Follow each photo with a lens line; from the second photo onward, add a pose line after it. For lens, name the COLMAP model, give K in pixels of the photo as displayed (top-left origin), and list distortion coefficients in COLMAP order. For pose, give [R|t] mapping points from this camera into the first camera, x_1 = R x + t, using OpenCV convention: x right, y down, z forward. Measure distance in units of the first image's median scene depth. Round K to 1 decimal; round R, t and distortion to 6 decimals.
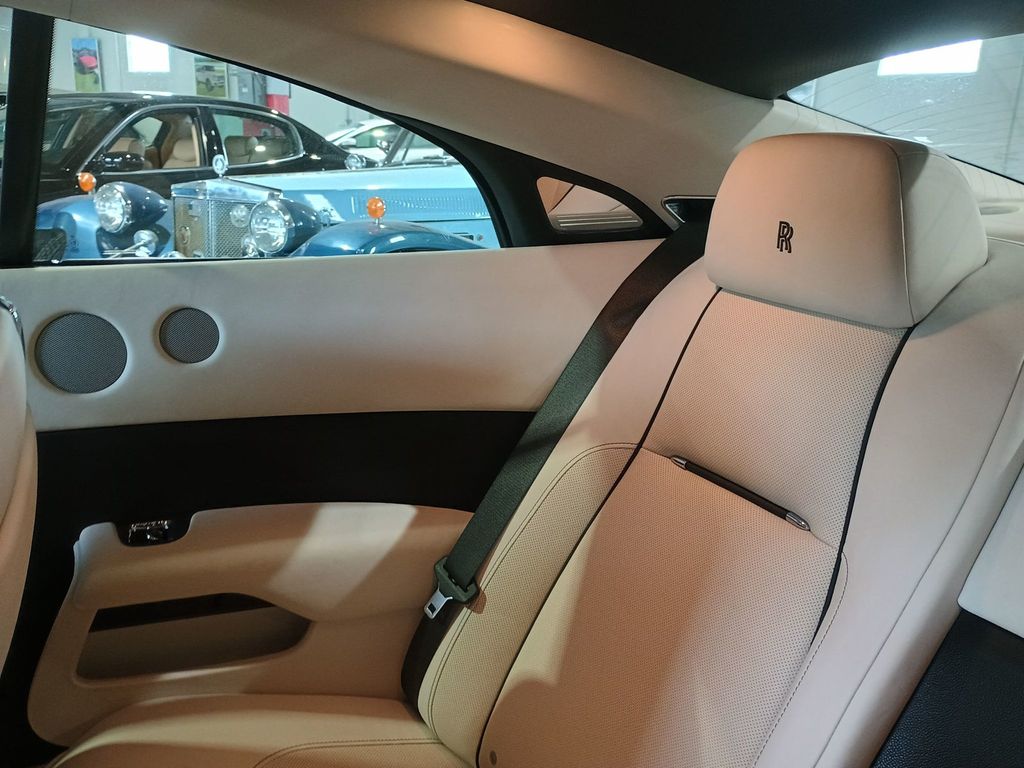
lens RADIAL K [[891.1, 0, 519.0], [0, 891.1, 385.1], [0, 0, 1]] dist [0.064059, -0.074872]
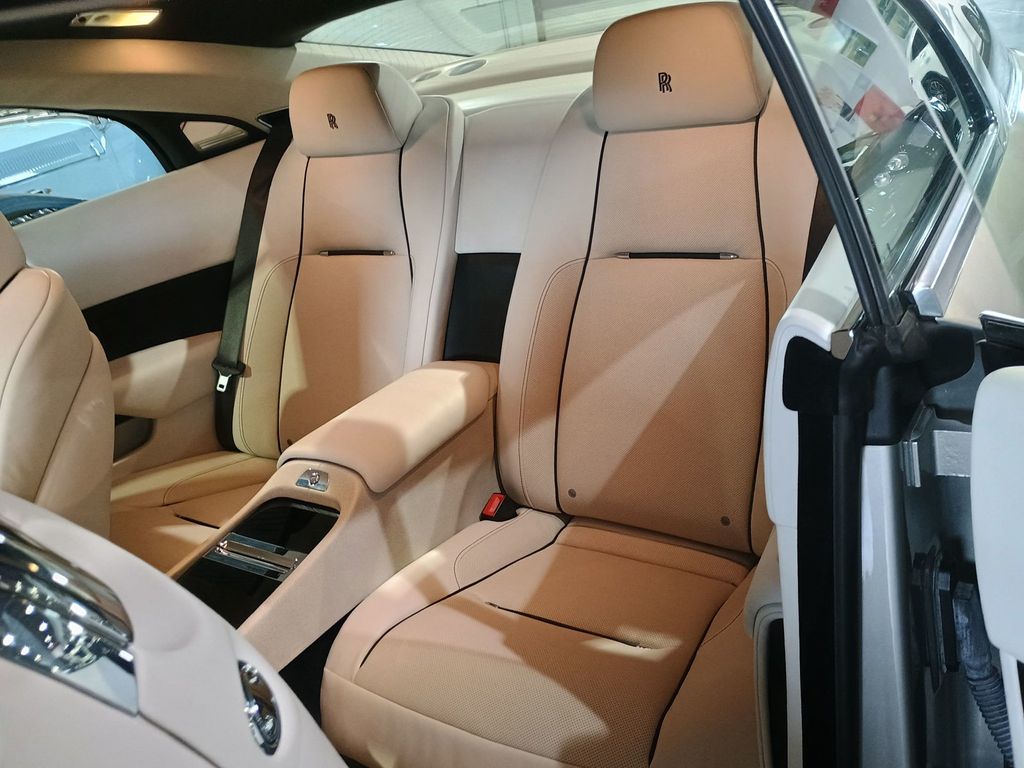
lens RADIAL K [[891.1, 0, 519.0], [0, 891.1, 385.1], [0, 0, 1]] dist [0.064059, -0.074872]
pose [[0.846458, -0.379494, 0.373487, -0.257242], [0.330909, 0.924466, 0.189375, 0.110414], [-0.417143, -0.036708, 0.908099, -0.810541]]
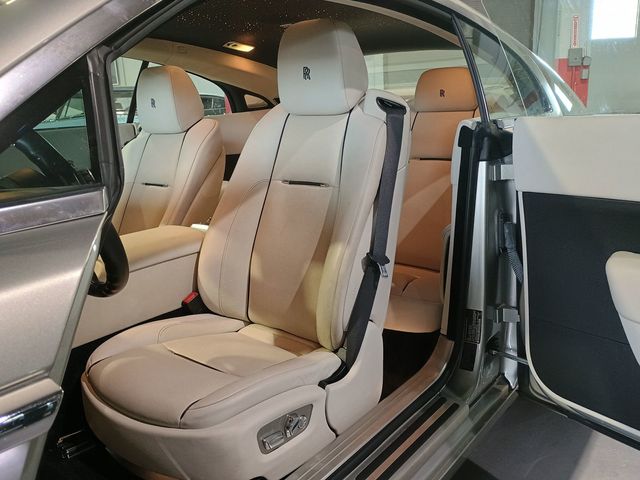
lens RADIAL K [[556.9, 0, 324.4], [0, 556.9, 240.7], [0, 0, 1]] dist [0.064059, -0.074872]
pose [[0.905446, -0.169251, 0.389258, -0.764384], [0.177300, 0.984036, 0.015450, 0.455250], [-0.385659, 0.055026, 0.920999, -1.472725]]
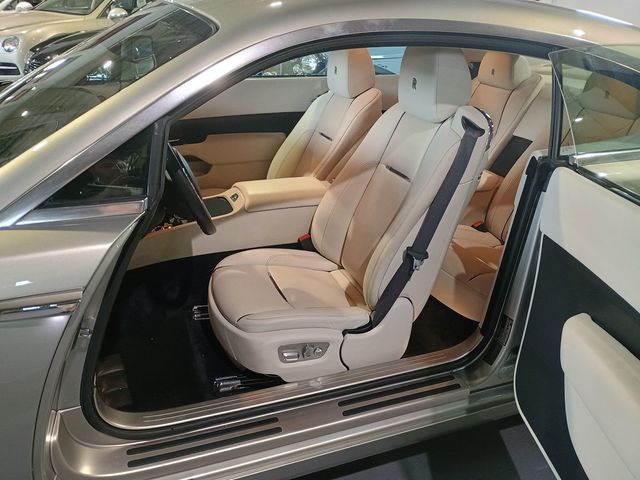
lens RADIAL K [[549.4, 0, 320.0], [0, 549.4, 240.0], [0, 0, 1]] dist [0.048075, -0.012877]
pose [[0.994969, 0.043288, -0.090350, -0.288918], [-0.029435, 0.988341, 0.149385, 0.273937], [0.095763, -0.145974, 0.984643, -1.893386]]
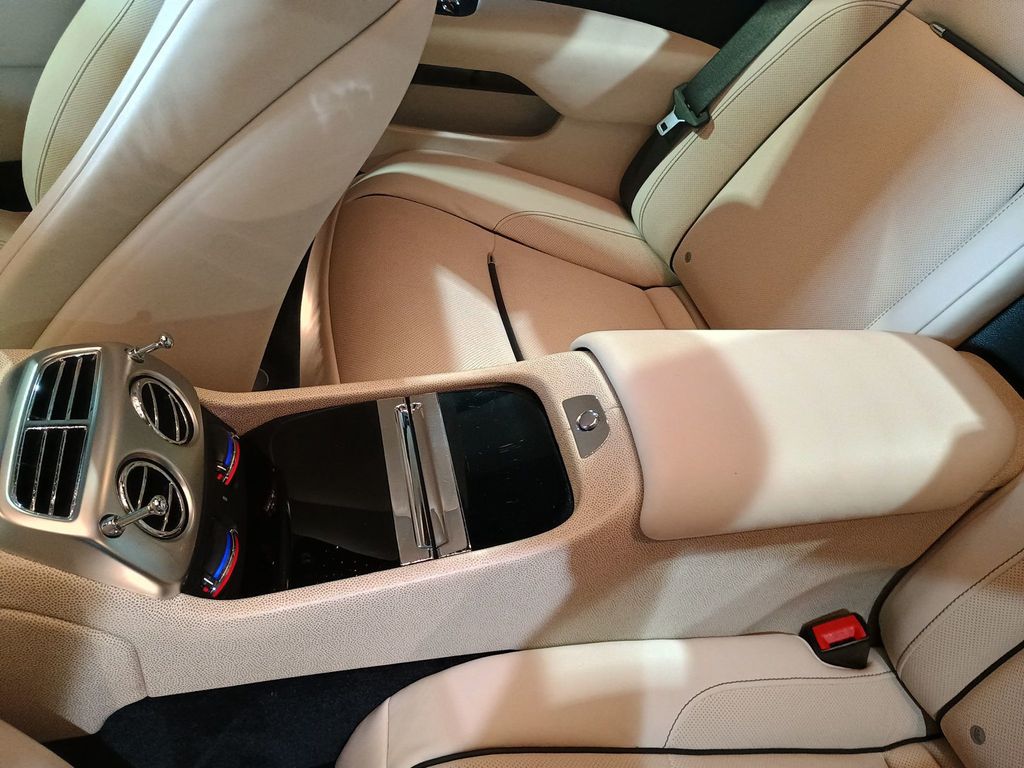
lens RADIAL K [[874.5, 0, 512.0], [0, 874.5, 384.0], [0, 0, 1]] dist [0.009175, -0.005543]
pose [[0.961872, 0.243875, -0.123800, -0.065700], [-0.162277, 0.873264, 0.459430, 0.054877], [0.220154, -0.421823, 0.879544, -0.163774]]
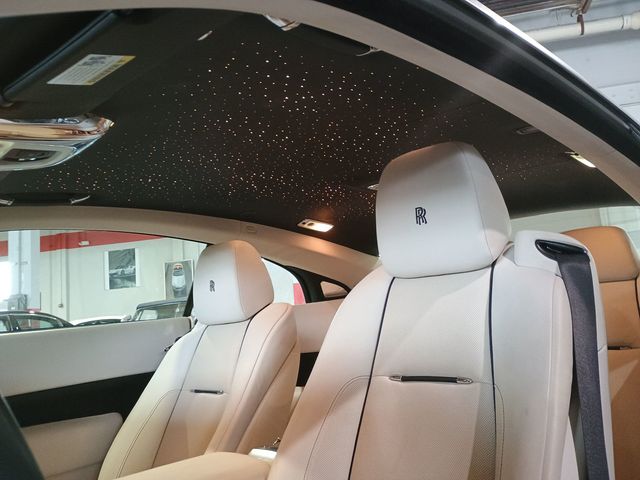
lens RADIAL K [[549.4, 0, 320.0], [0, 549.4, 240.0], [0, 0, 1]] dist [0.048075, -0.012877]
pose [[0.946452, -0.064841, 0.316266, -0.655738], [0.185520, 0.910962, -0.368416, 0.412767], [-0.264218, 0.407362, 0.874211, -0.947014]]
